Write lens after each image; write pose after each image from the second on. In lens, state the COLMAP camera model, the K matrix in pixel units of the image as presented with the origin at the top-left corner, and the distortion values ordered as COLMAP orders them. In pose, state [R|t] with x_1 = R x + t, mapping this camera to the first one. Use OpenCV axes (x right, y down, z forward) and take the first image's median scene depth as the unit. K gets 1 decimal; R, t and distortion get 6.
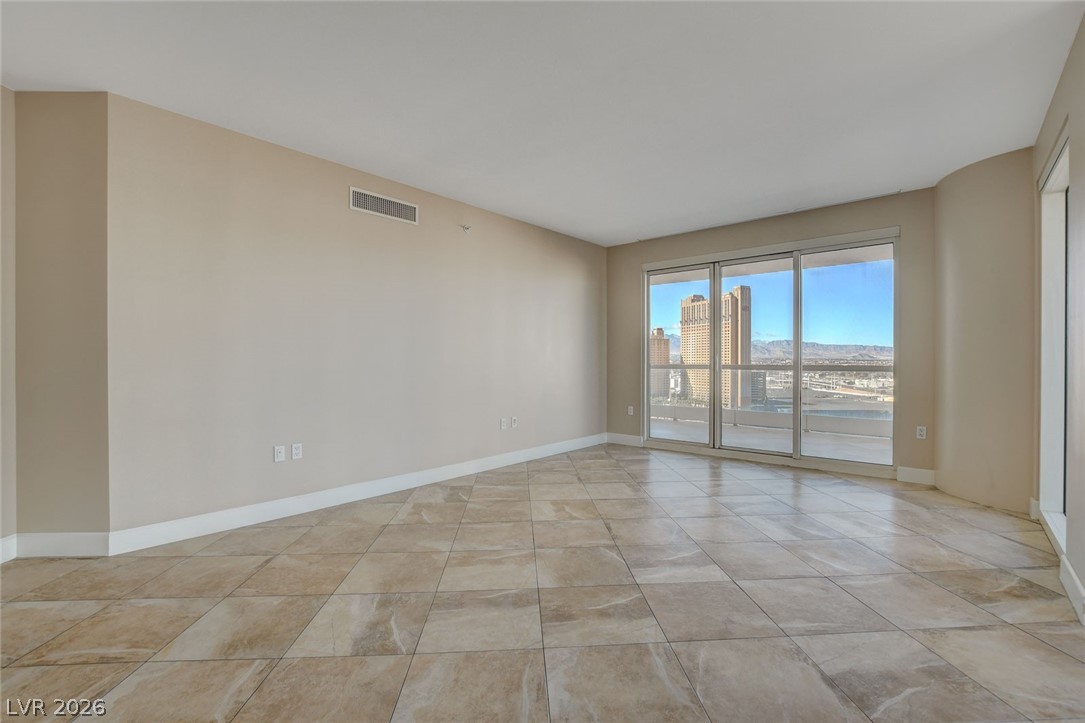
lens RADIAL K [[477.1, 0, 551.0], [0, 477.1, 365.9], [0, 0, 1]] dist [-0.023885, 0.001027]
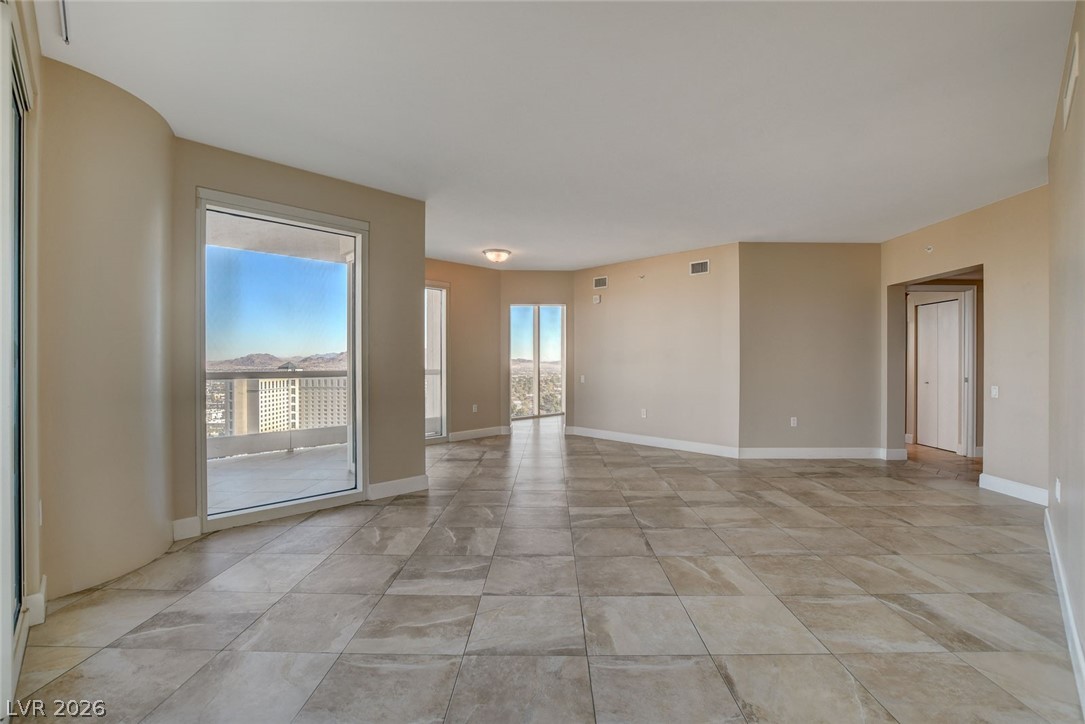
lens RADIAL K [[477.1, 0, 551.0], [0, 477.1, 366.4], [0, 0, 1]] dist [-0.023885, 0.001027]
pose [[-0.997705, -0.000406, 0.067712, 0.231214], [0.000743, 0.999856, 0.016943, -0.034395], [-0.067709, 0.016954, -0.997561, 1.804122]]
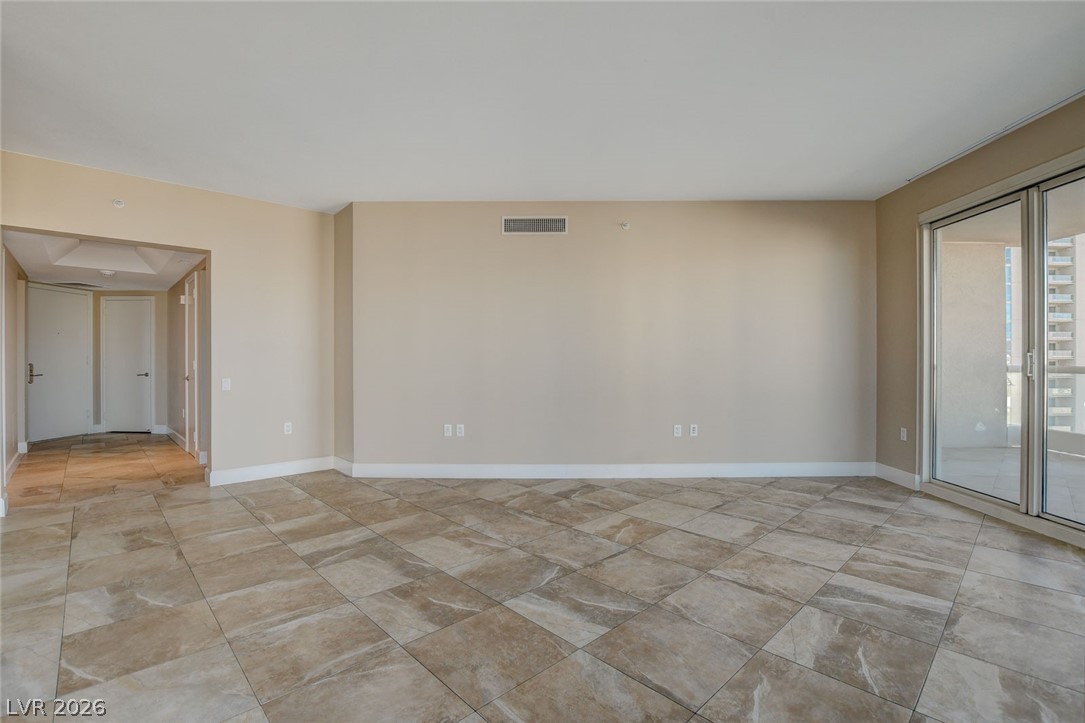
lens RADIAL K [[490.5, 0, 546.3], [0, 490.5, 364.8], [0, 0, 1]] dist [-0.040444, 0.006951]
pose [[0.641917, 0.005075, -0.766757, 0.655267], [-0.006638, 0.999977, 0.001061, -0.003641], [0.766745, 0.004409, 0.641936, 0.314119]]
